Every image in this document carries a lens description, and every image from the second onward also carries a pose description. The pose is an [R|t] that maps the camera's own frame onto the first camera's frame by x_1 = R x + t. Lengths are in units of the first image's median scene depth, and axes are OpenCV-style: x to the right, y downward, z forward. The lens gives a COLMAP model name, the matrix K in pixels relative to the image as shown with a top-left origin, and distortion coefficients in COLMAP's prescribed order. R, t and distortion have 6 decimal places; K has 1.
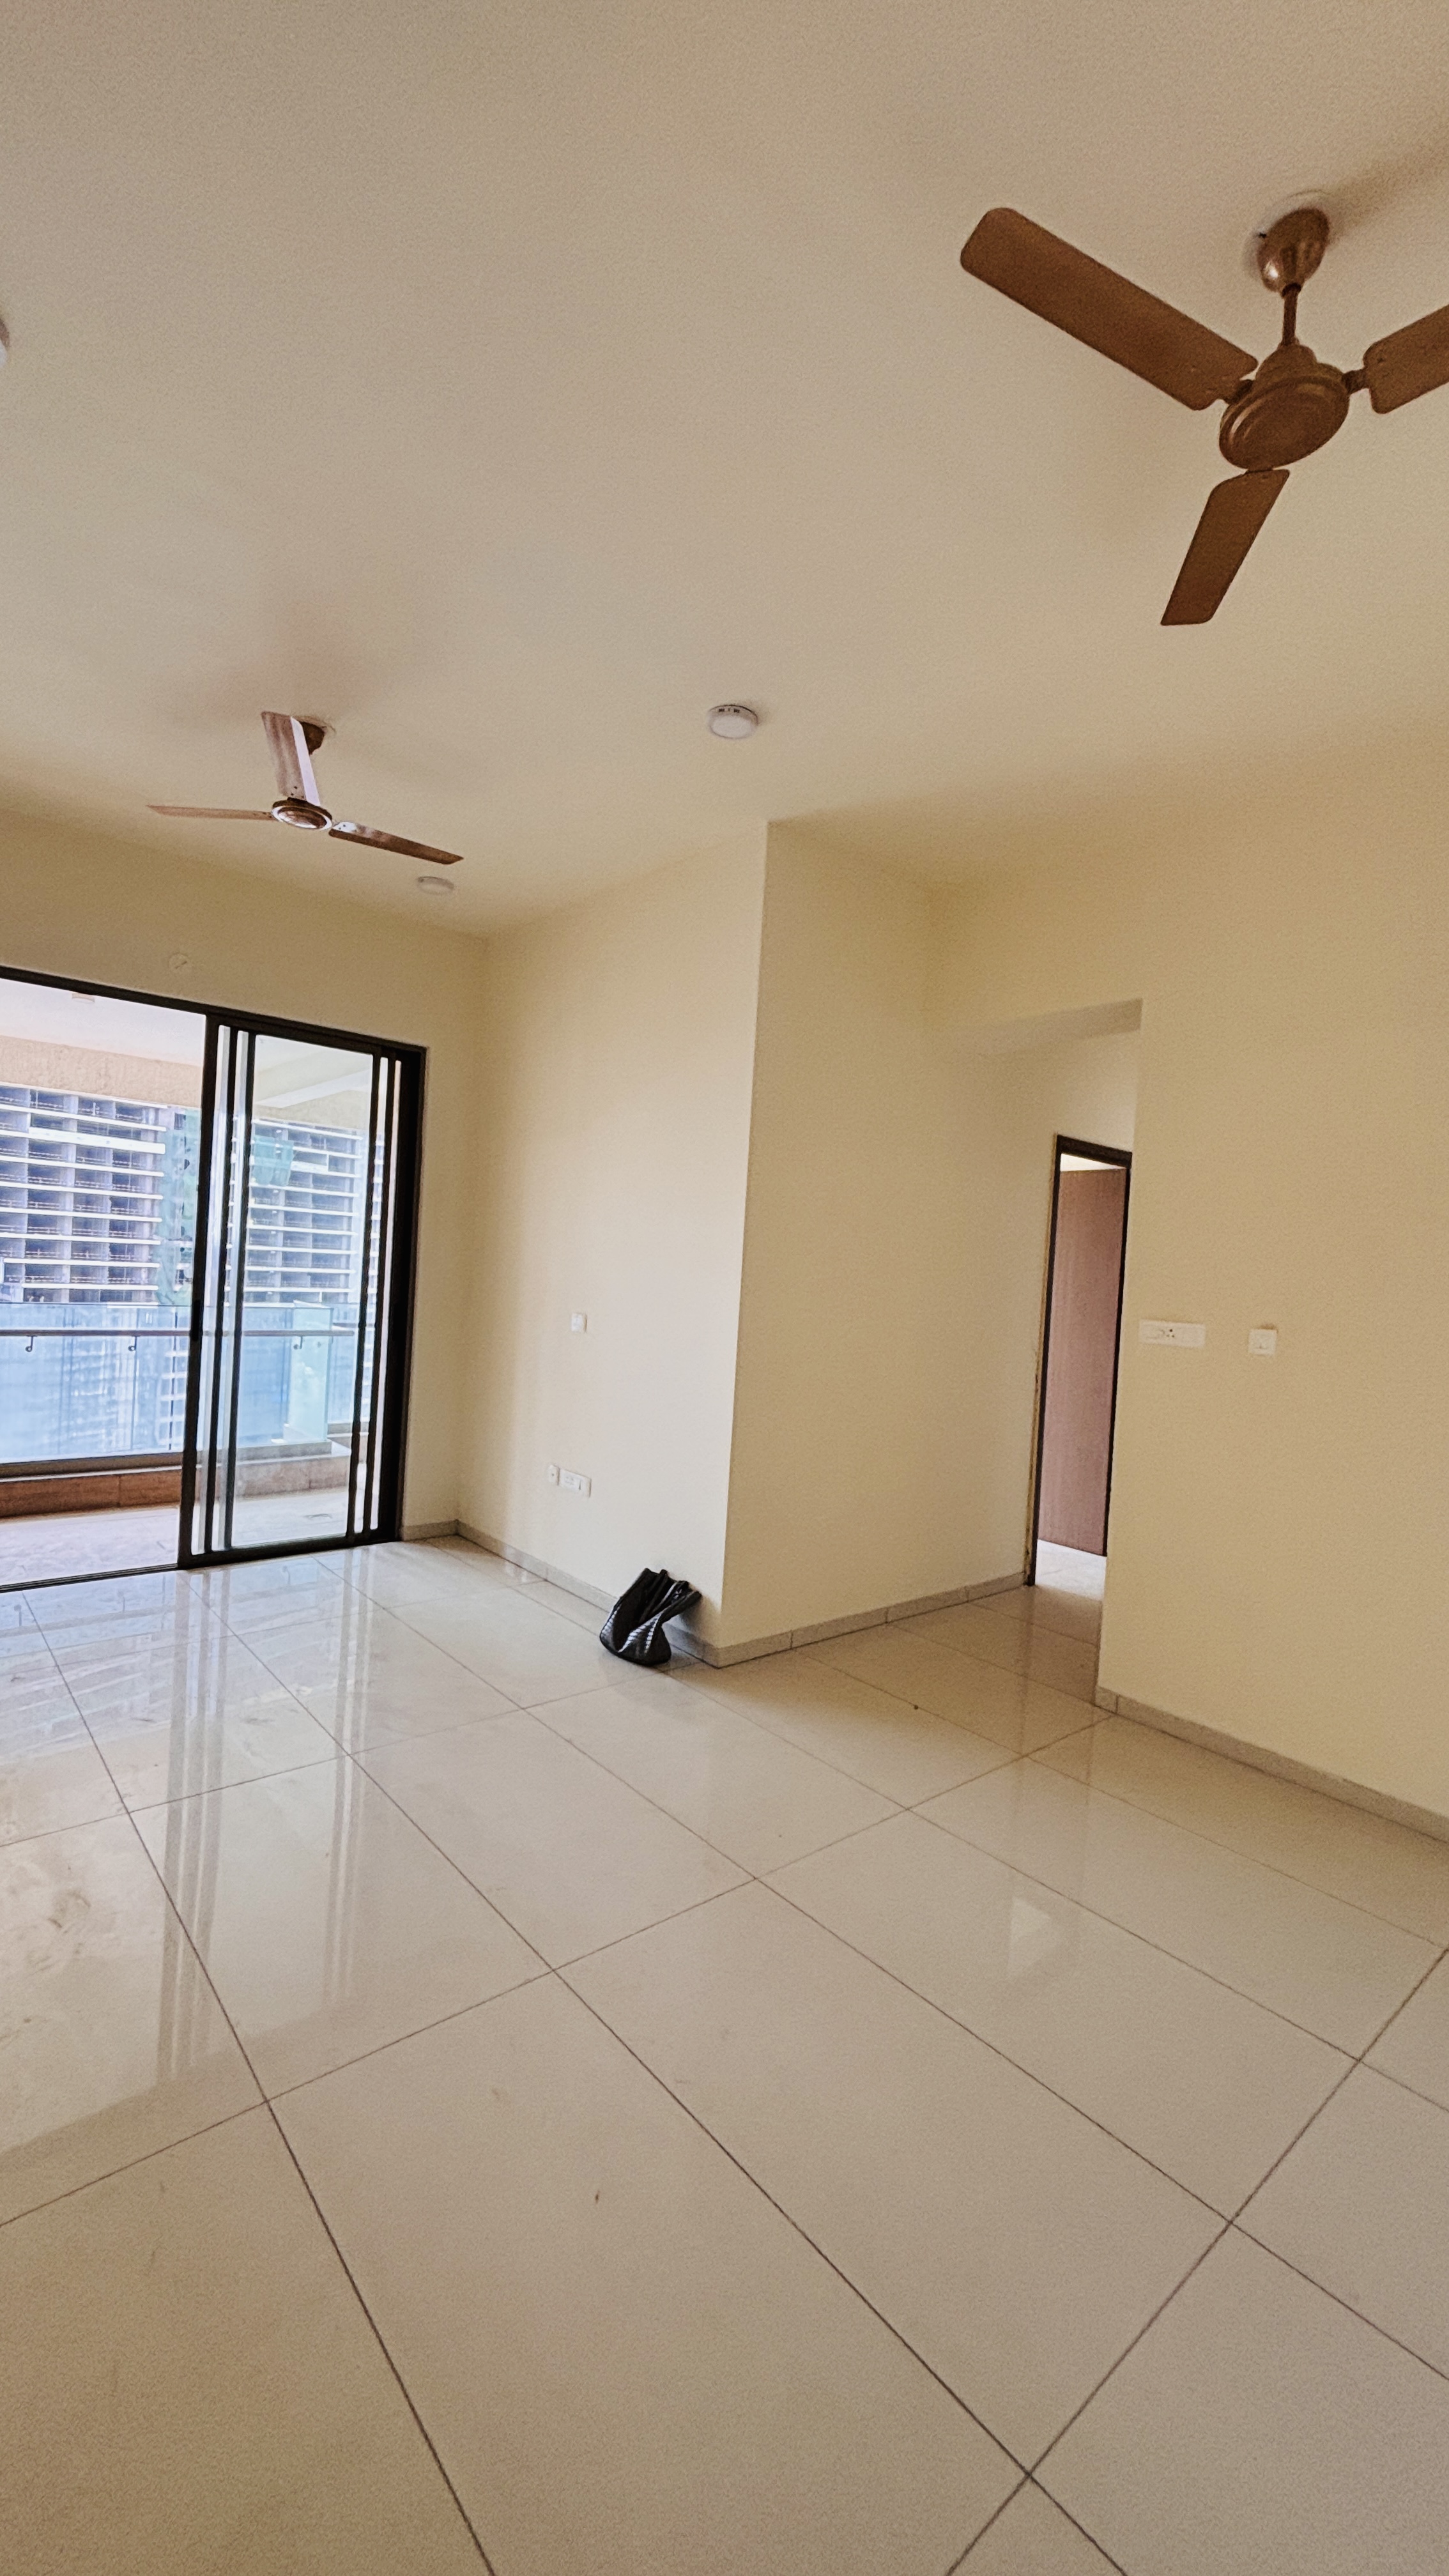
lens RADIAL K [[1037.0, 0, 715.2], [0, 1037.0, 1280.0], [0, 0, 1]] dist [0.001141, -0.000055]
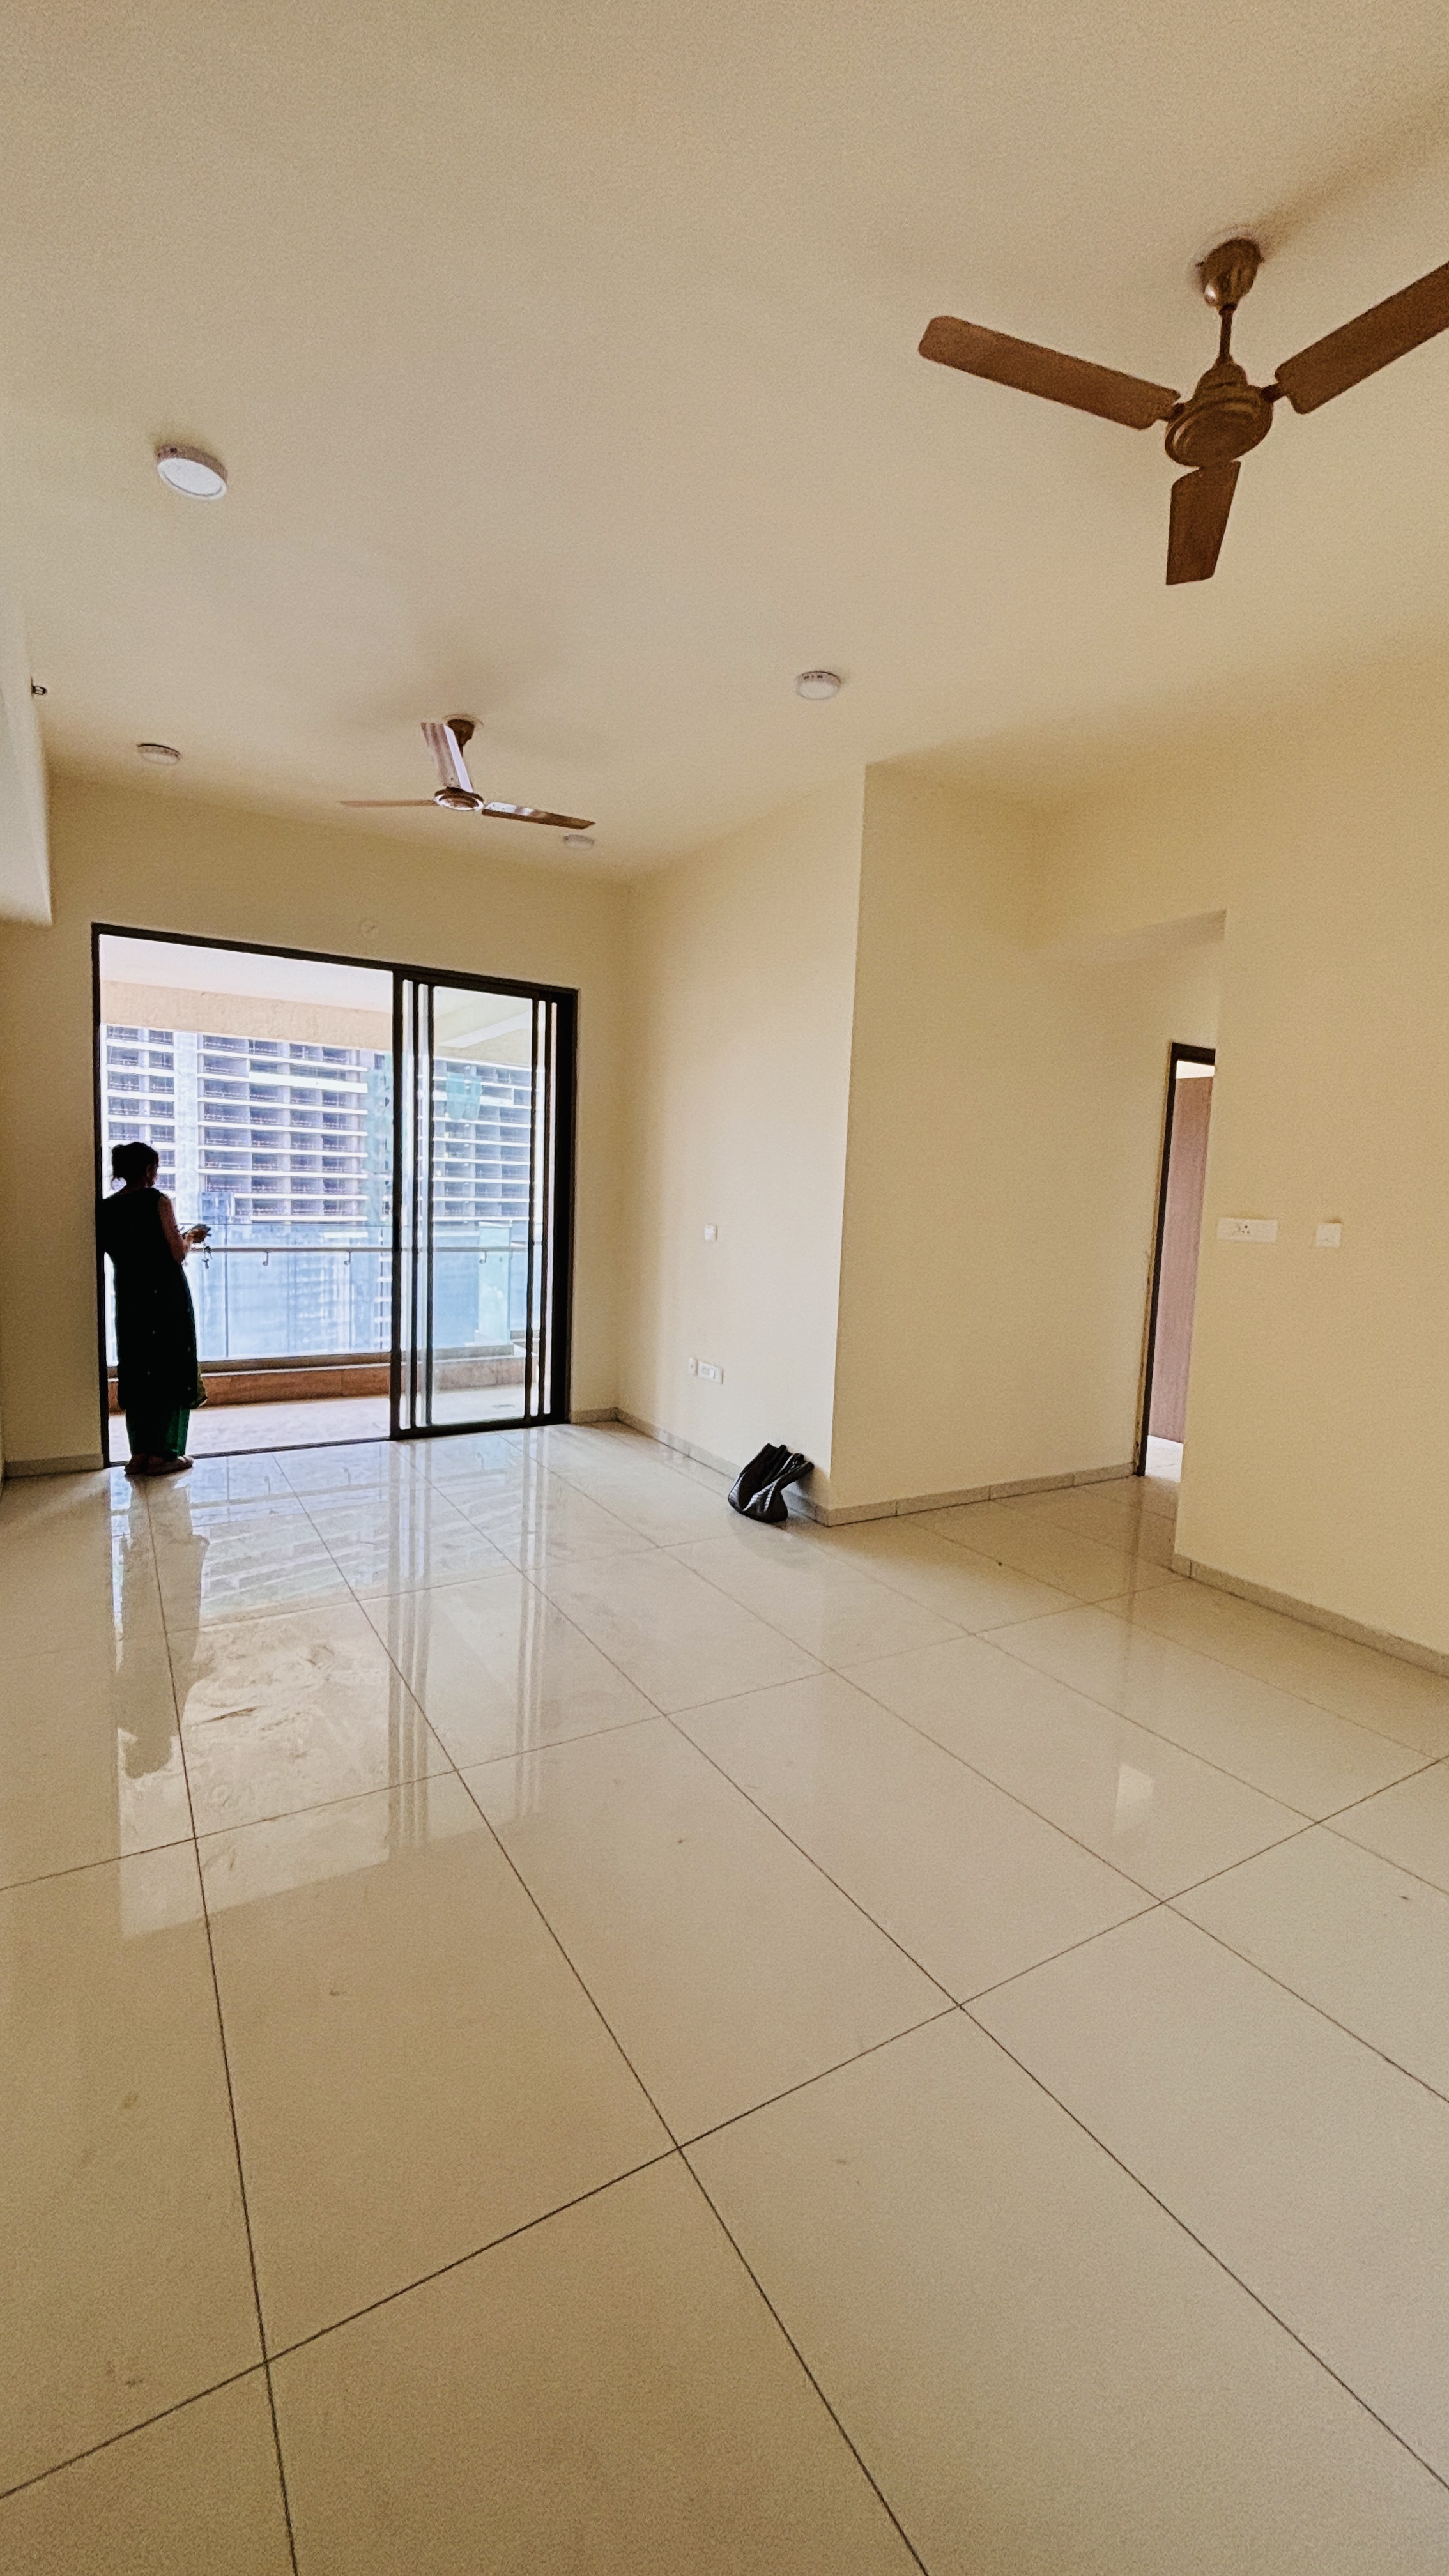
lens RADIAL K [[1037.0, 0, 715.2], [0, 1037.0, 1280.0], [0, 0, 1]] dist [0.001141, -0.000055]
pose [[0.985605, -0.005774, -0.168964, 0.061677], [0.018147, 0.997256, 0.071776, 0.012484], [0.168086, -0.073809, 0.983005, -0.109533]]
